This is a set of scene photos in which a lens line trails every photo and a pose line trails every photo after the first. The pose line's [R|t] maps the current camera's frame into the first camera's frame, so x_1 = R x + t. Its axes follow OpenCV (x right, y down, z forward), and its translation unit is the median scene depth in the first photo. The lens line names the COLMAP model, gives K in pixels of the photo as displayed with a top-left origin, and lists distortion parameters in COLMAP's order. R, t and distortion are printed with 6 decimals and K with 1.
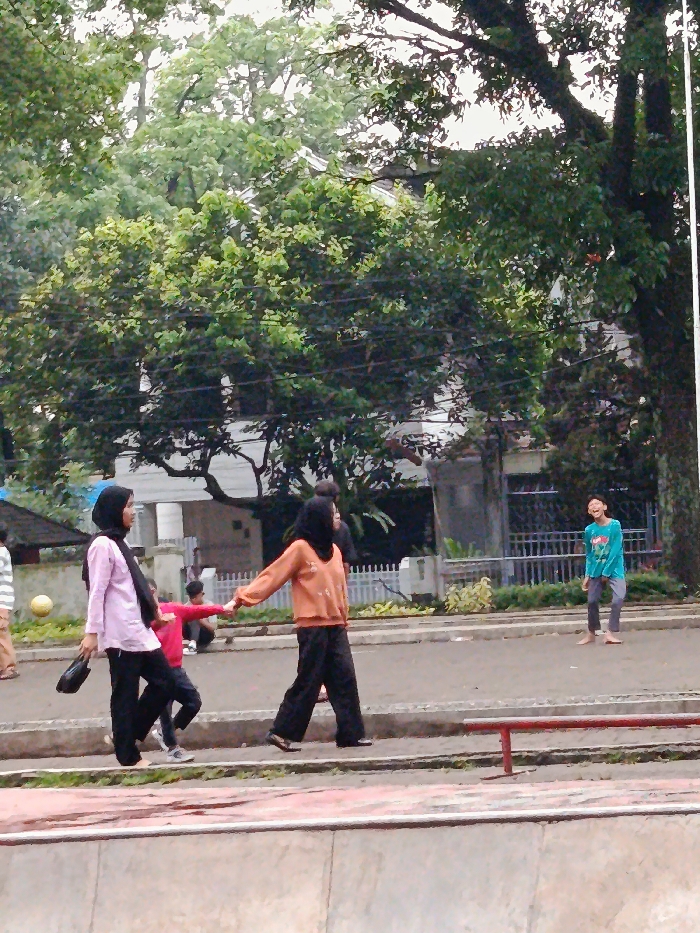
lens RADIAL K [[3707.5, 0, 350.0], [0, 3707.5, 466.5], [0, 0, 1]] dist [-0.031594, 7.039324]
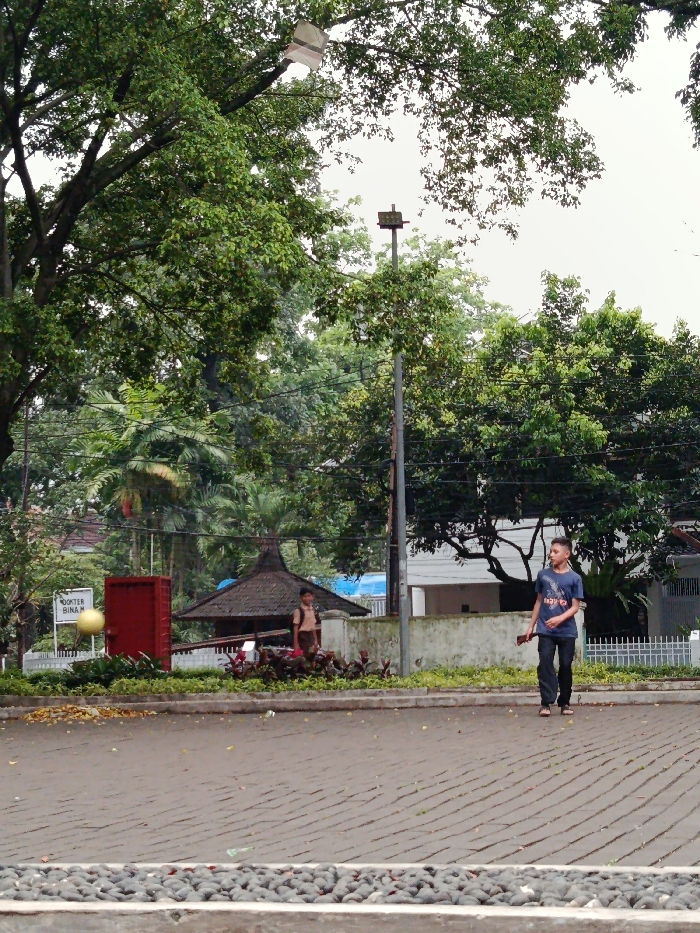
lens RADIAL K [[2123.0, 0, 349.9], [0, 2123.0, 345.4], [0, 0, 1]] dist [0.065909, 0.450068]
pose [[0.999302, 0.034084, 0.015278, -0.102899], [-0.031907, 0.991614, -0.125237, 0.022856], [-0.019418, 0.124662, 0.992009, 0.340453]]
